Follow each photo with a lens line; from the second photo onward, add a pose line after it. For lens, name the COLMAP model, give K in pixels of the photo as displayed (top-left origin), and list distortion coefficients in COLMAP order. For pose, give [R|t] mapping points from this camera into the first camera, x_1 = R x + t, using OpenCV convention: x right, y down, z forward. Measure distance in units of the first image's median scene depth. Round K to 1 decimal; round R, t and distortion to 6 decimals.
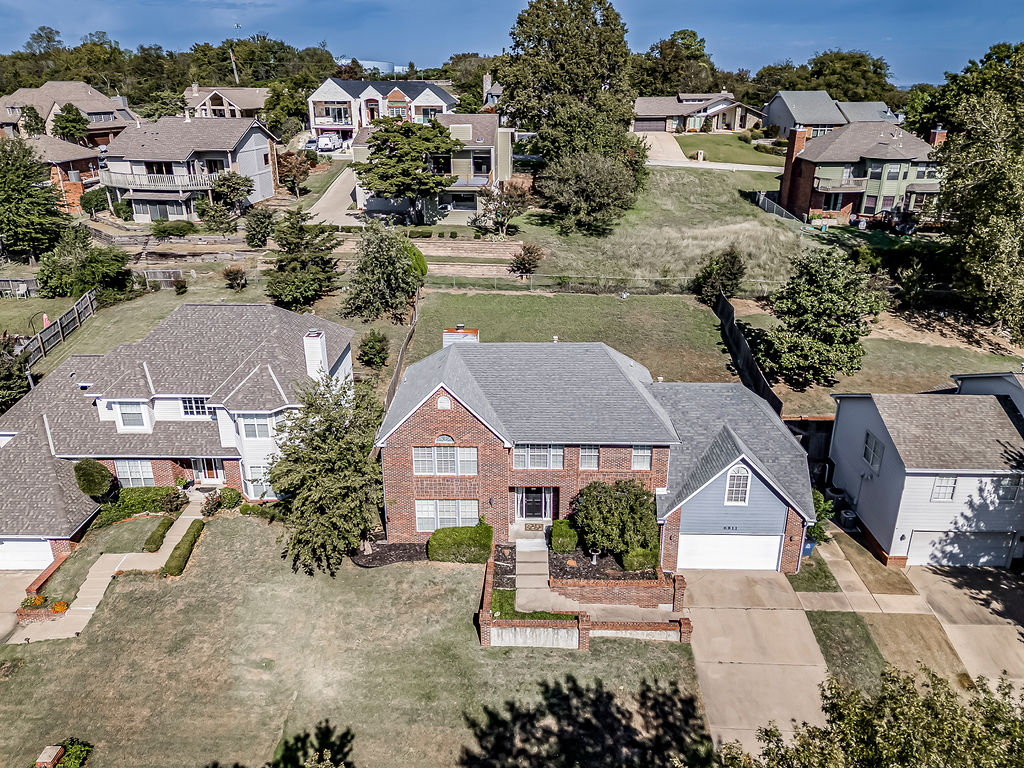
lens RADIAL K [[763.6, 0, 512.0], [0, 763.6, 384.0], [0, 0, 1]] dist [0.078534, -0.081181]
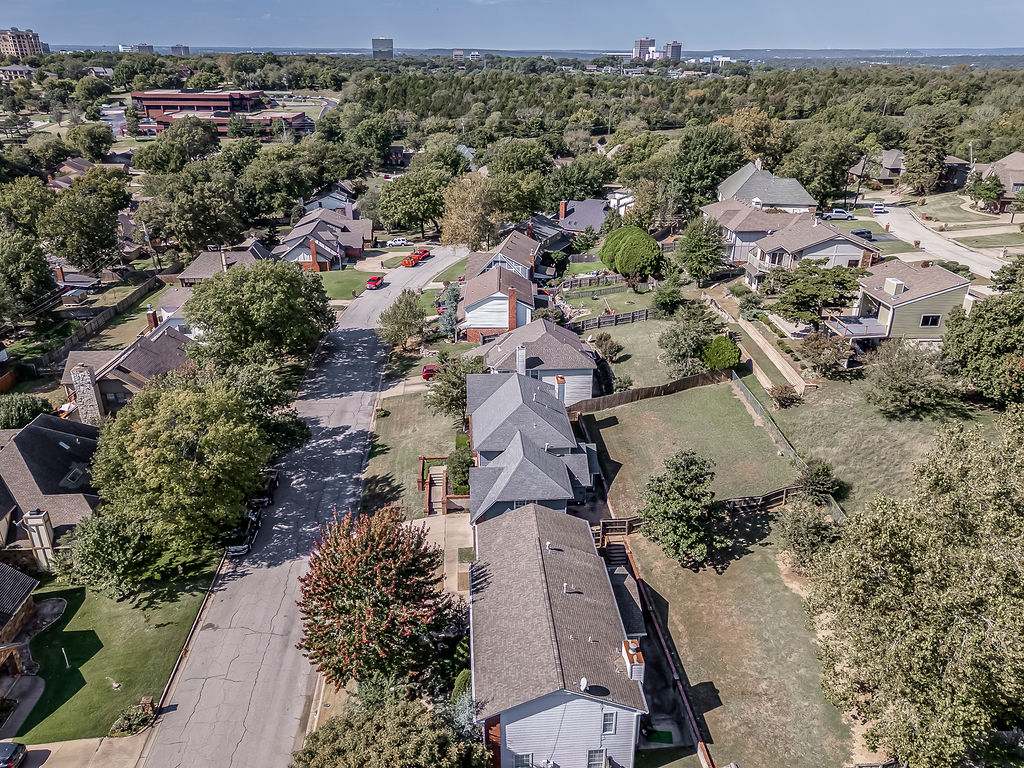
lens RADIAL K [[763.6, 0, 512.0], [0, 763.6, 384.0], [0, 0, 1]] dist [0.078534, -0.081181]
pose [[0.084263, 0.390799, -0.916611, 2.262689], [-0.350581, 0.872695, 0.339847, -0.894398], [0.932734, 0.292710, 0.210542, 0.694830]]
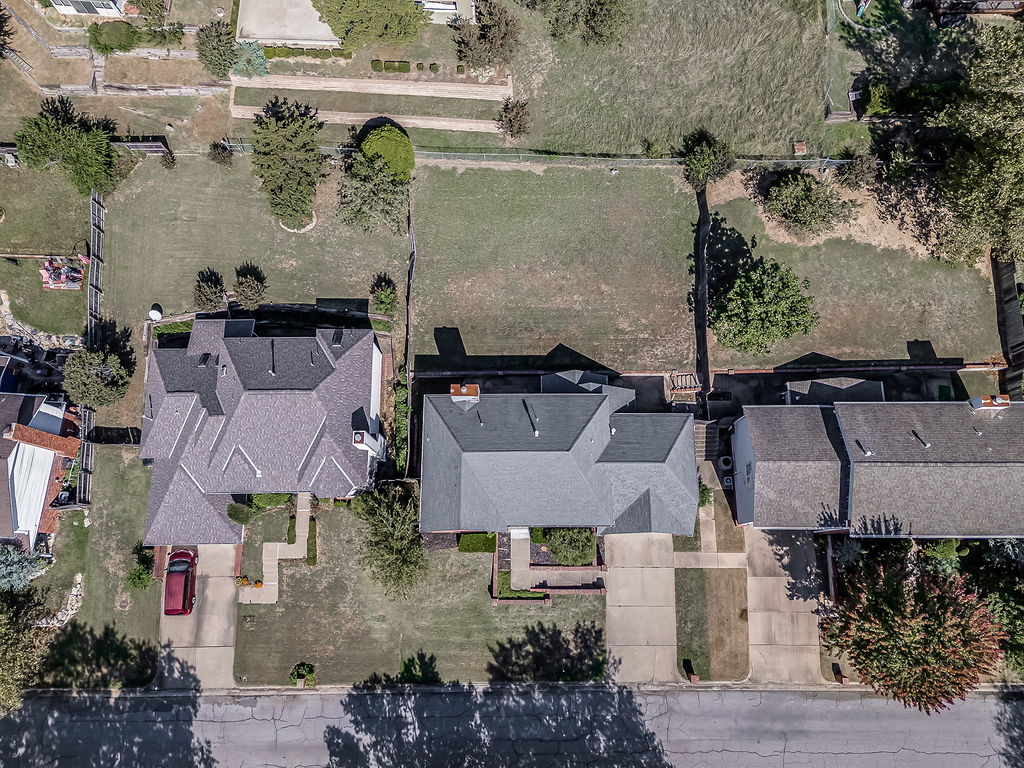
lens RADIAL K [[763.6, 0, 512.0], [0, 763.6, 384.0], [0, 0, 1]] dist [0.078534, -0.081181]
pose [[0.999781, -0.019790, -0.006812, 0.029570], [0.016845, 0.567686, 0.823073, -1.557249], [-0.012422, -0.823007, 0.567895, 0.391185]]
